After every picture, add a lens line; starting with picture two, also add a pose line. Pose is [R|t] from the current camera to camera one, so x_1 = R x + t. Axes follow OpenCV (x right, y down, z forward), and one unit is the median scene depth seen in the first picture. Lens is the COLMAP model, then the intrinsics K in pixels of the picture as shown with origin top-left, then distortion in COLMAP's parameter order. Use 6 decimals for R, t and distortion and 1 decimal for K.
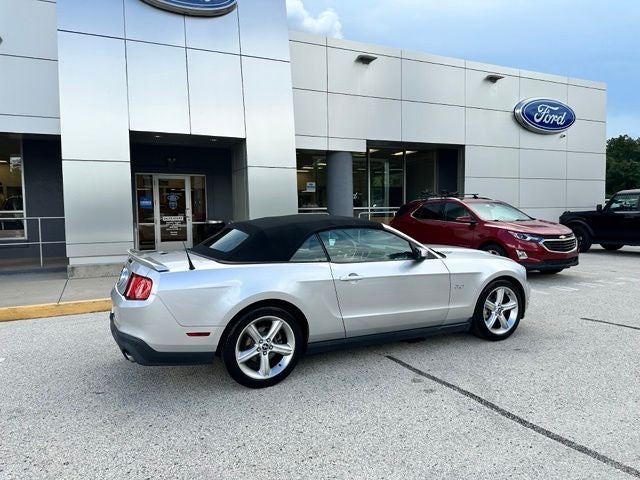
lens RADIAL K [[453.5, 0, 318.3], [0, 453.5, 240.4], [0, 0, 1]] dist [0.030942, -0.044528]
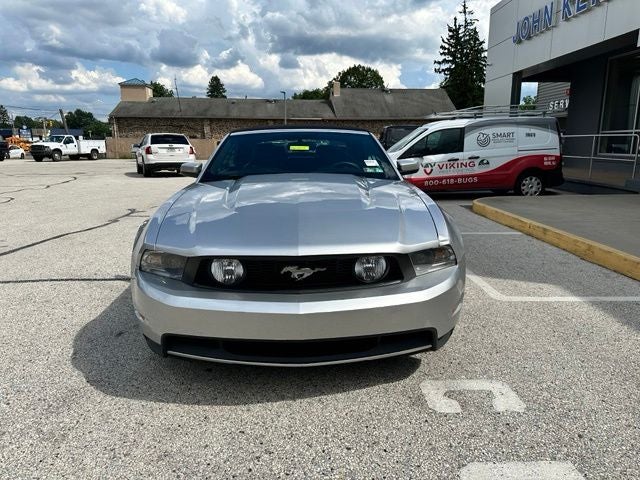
lens RADIAL K [[453.5, 0, 315.7], [0, 453.5, 238.6], [0, 0, 1]] dist [0.030942, -0.044528]
pose [[-0.427408, 0.198486, -0.882001, 0.797777], [-0.050066, 0.968907, 0.242305, -0.055177], [0.902672, 0.147721, -0.404181, 1.384283]]
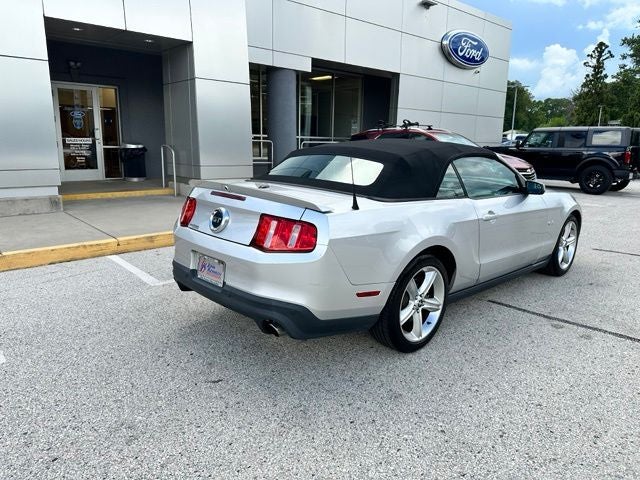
lens RADIAL K [[453.5, 0, 319.4], [0, 453.5, 240.1], [0, 0, 1]] dist [0.030942, -0.044528]
pose [[0.956235, -0.030521, 0.291003, -0.391384], [-0.013150, 0.989057, 0.146944, 0.004573], [-0.292304, -0.144340, 0.945370, 0.225809]]
